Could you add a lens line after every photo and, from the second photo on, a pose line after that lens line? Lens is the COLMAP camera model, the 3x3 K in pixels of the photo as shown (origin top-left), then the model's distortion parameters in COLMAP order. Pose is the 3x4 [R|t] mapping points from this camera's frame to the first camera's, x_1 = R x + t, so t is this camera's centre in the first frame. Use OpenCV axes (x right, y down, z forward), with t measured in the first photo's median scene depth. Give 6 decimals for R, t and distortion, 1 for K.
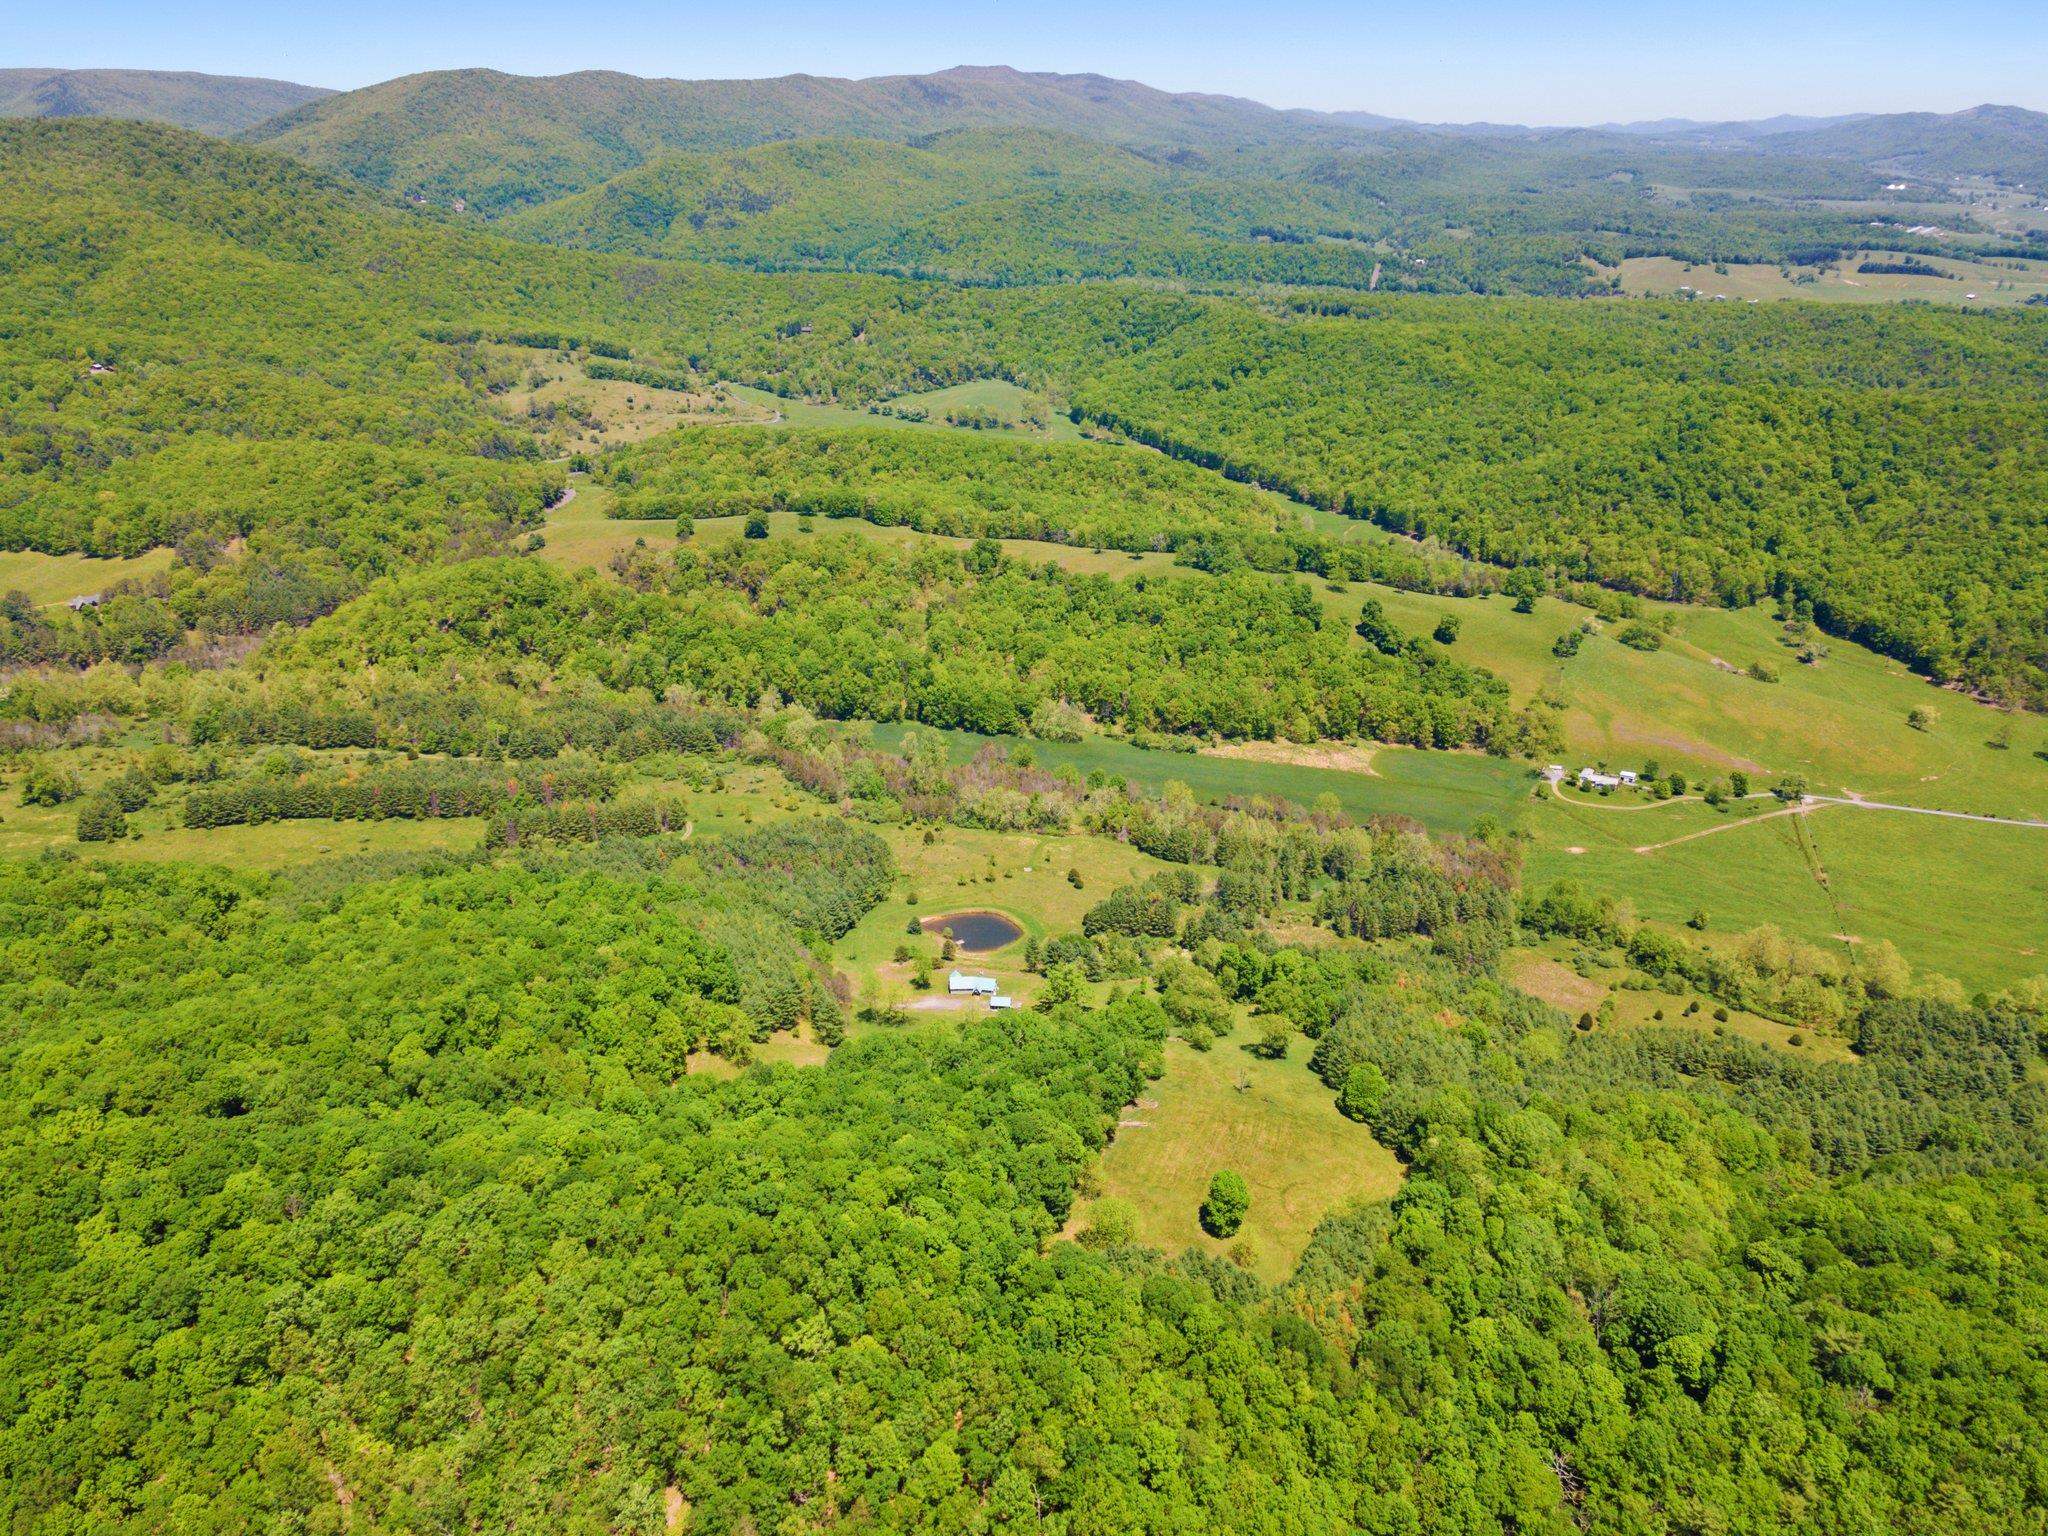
lens RADIAL K [[1476.2, 0, 1019.1], [0, 1476.2, 760.3], [0, 0, 1]] dist [0.036934, 0.023630]
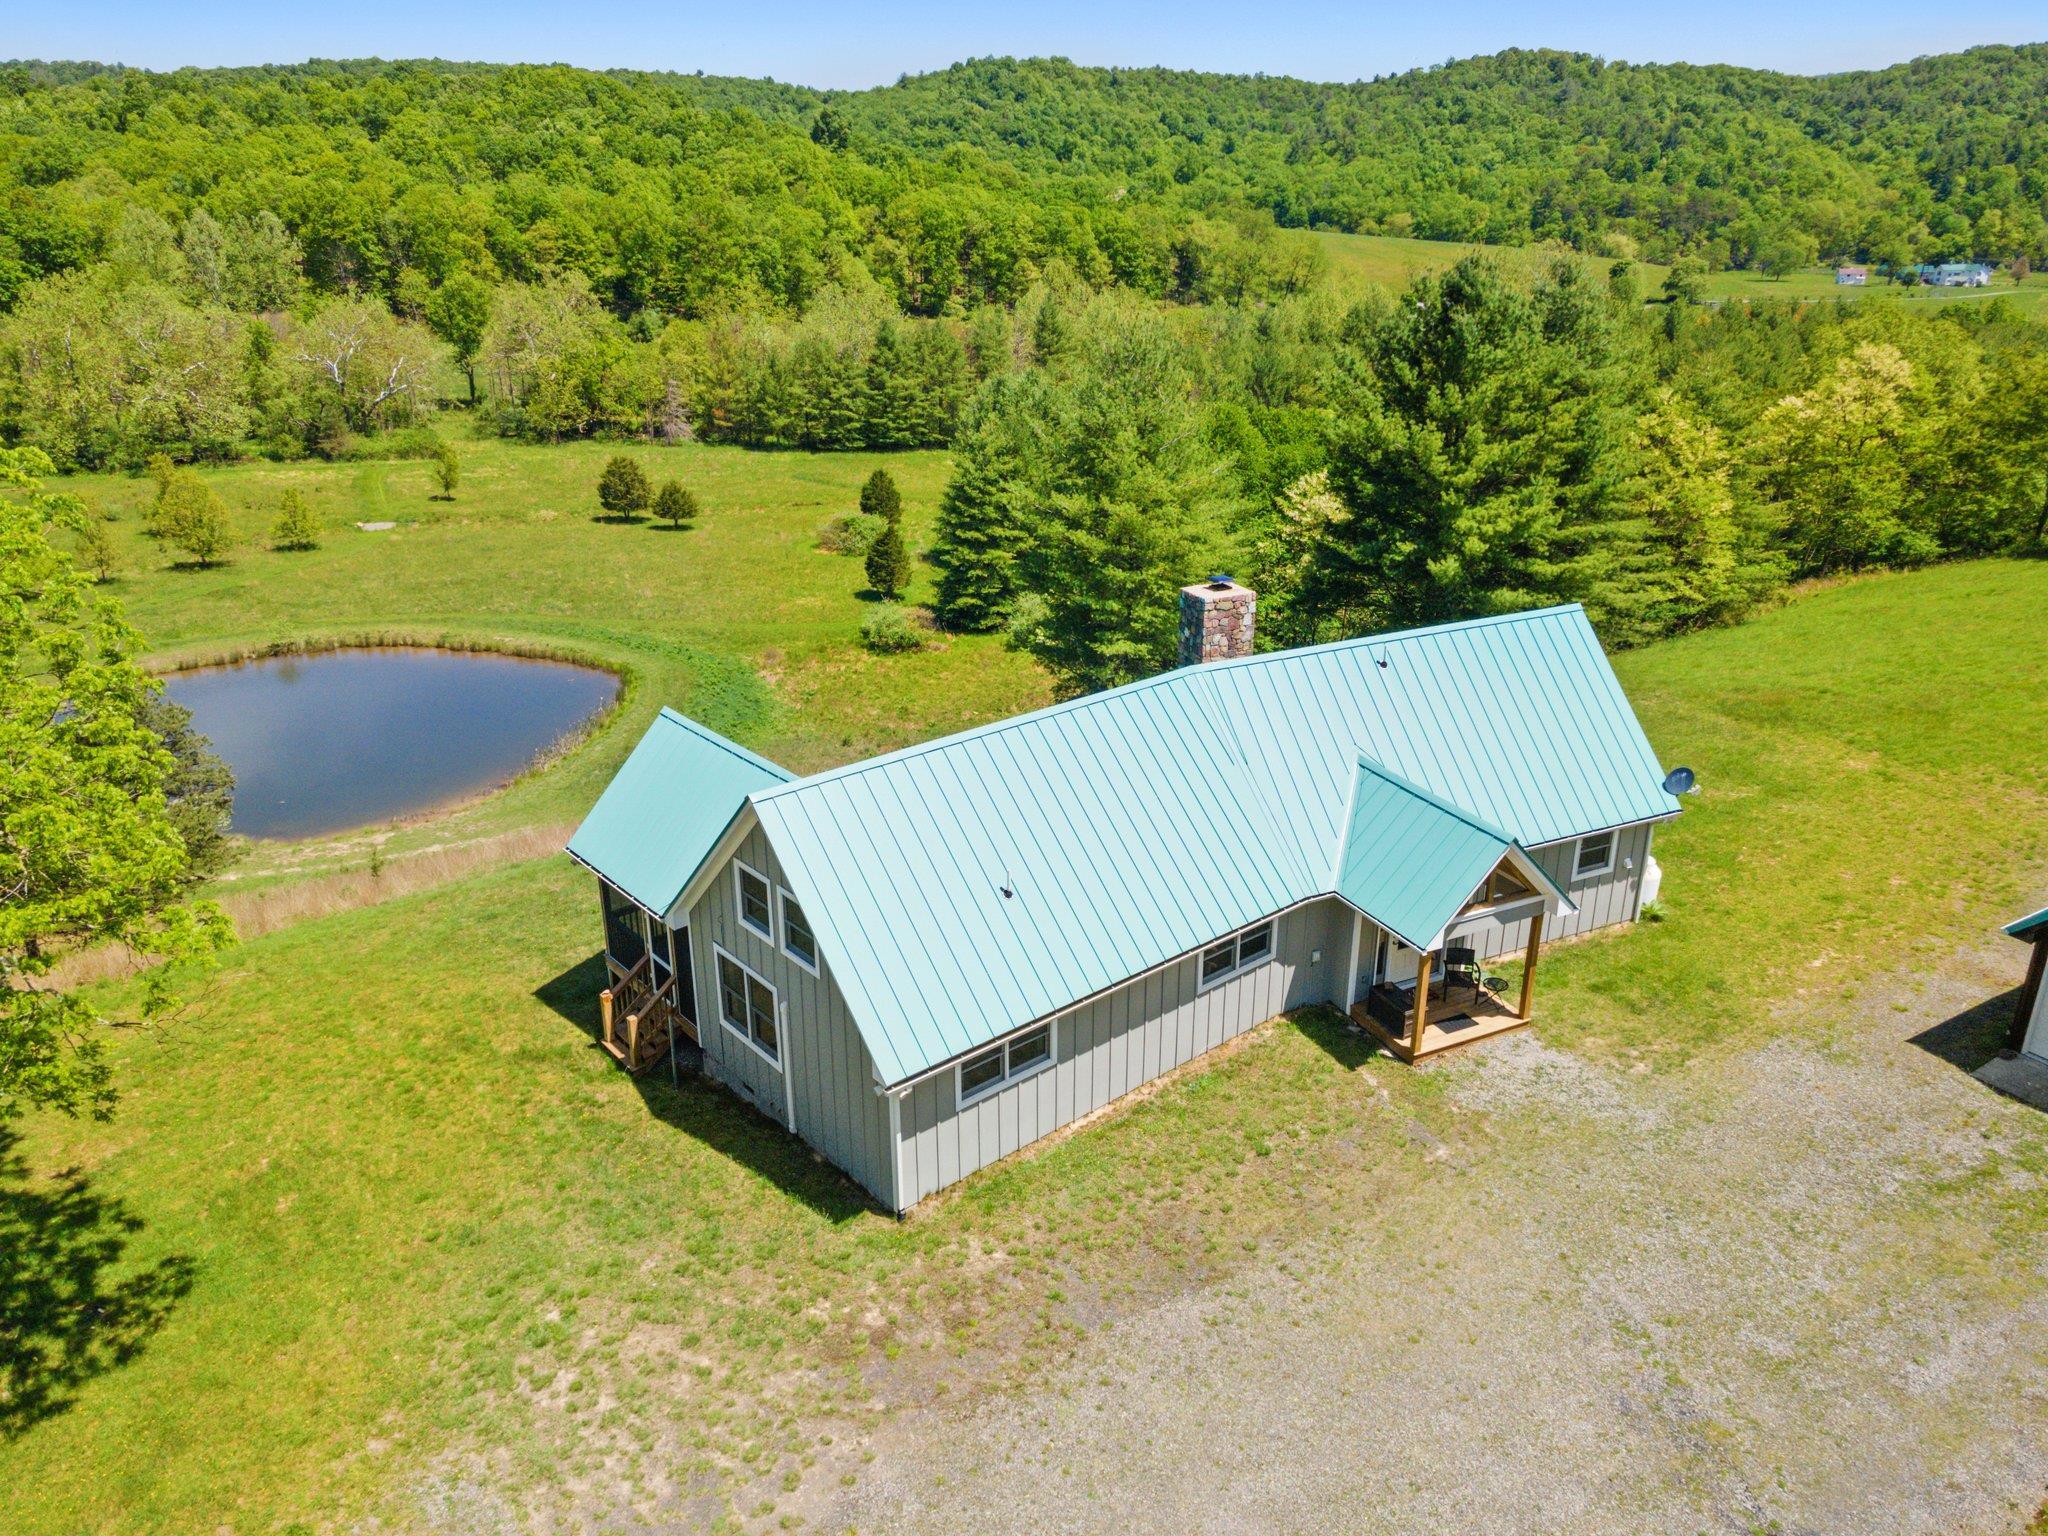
lens RADIAL K [[1476.2, 0, 1019.1], [0, 1476.2, 760.3], [0, 0, 1]] dist [0.036934, 0.023630]
pose [[0.789867, -0.223918, 0.570938, -0.039544], [0.238398, 0.969851, 0.050555, 0.092437], [-0.565045, 0.096179, 0.819435, 0.612483]]
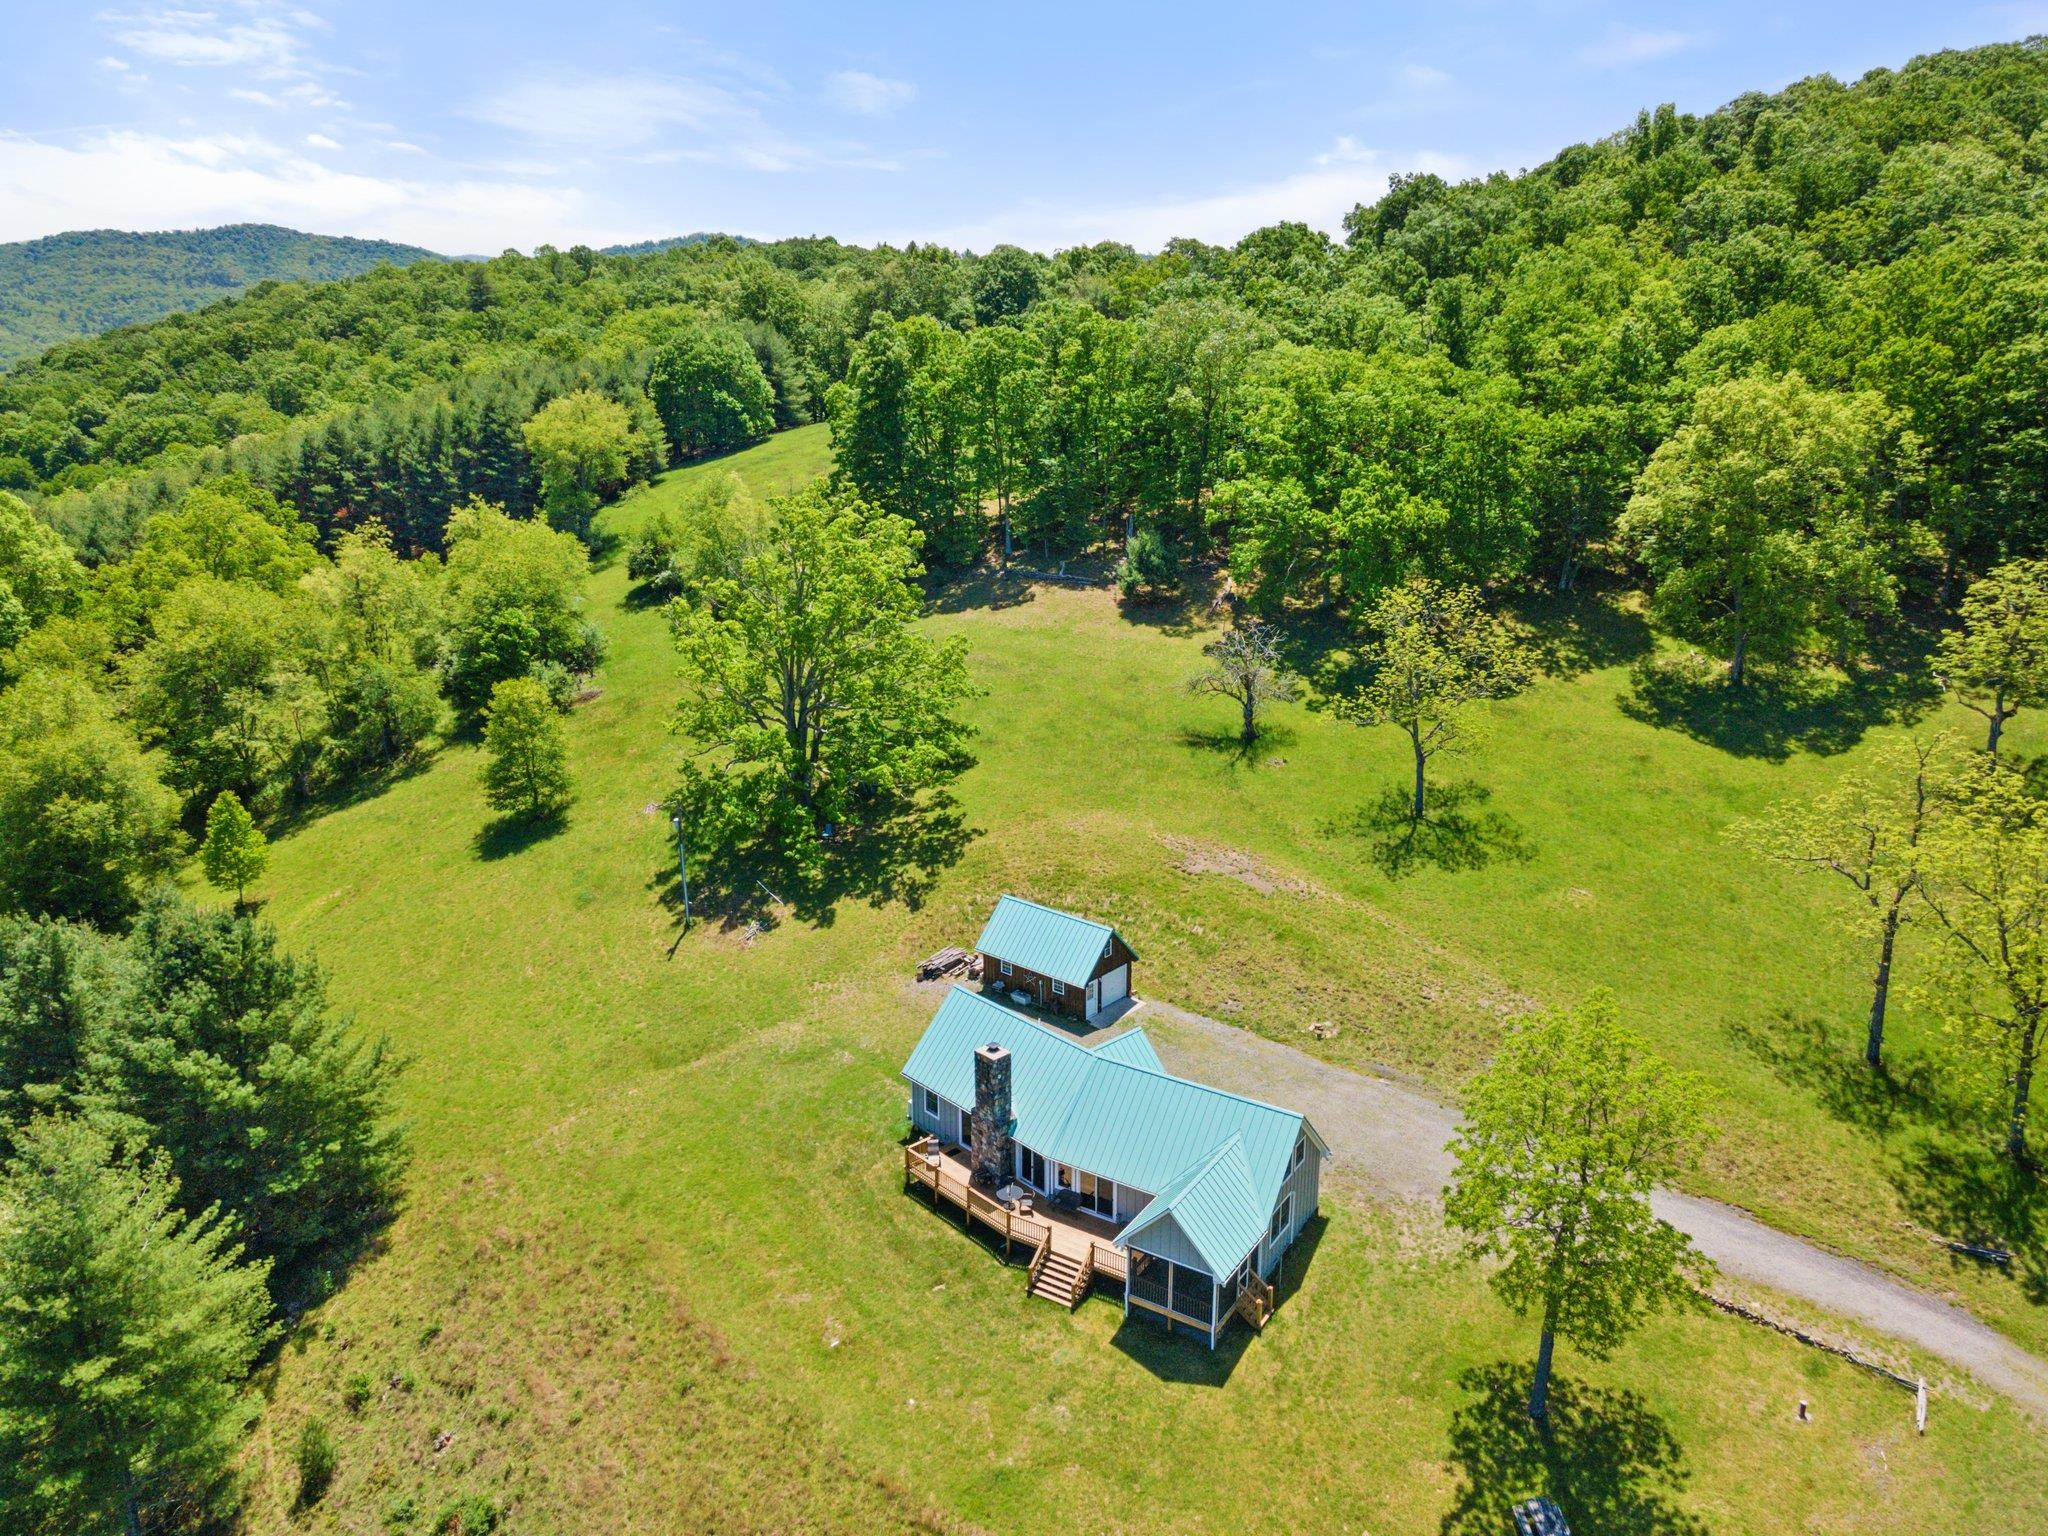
lens RADIAL K [[1476.2, 0, 1019.1], [0, 1476.2, 760.3], [0, 0, 1]] dist [0.036934, 0.023630]
pose [[-0.816222, -0.156348, 0.556181, -0.052338], [0.229494, 0.795734, 0.560482, 0.043644], [-0.530203, 0.585118, -0.613614, 0.669846]]
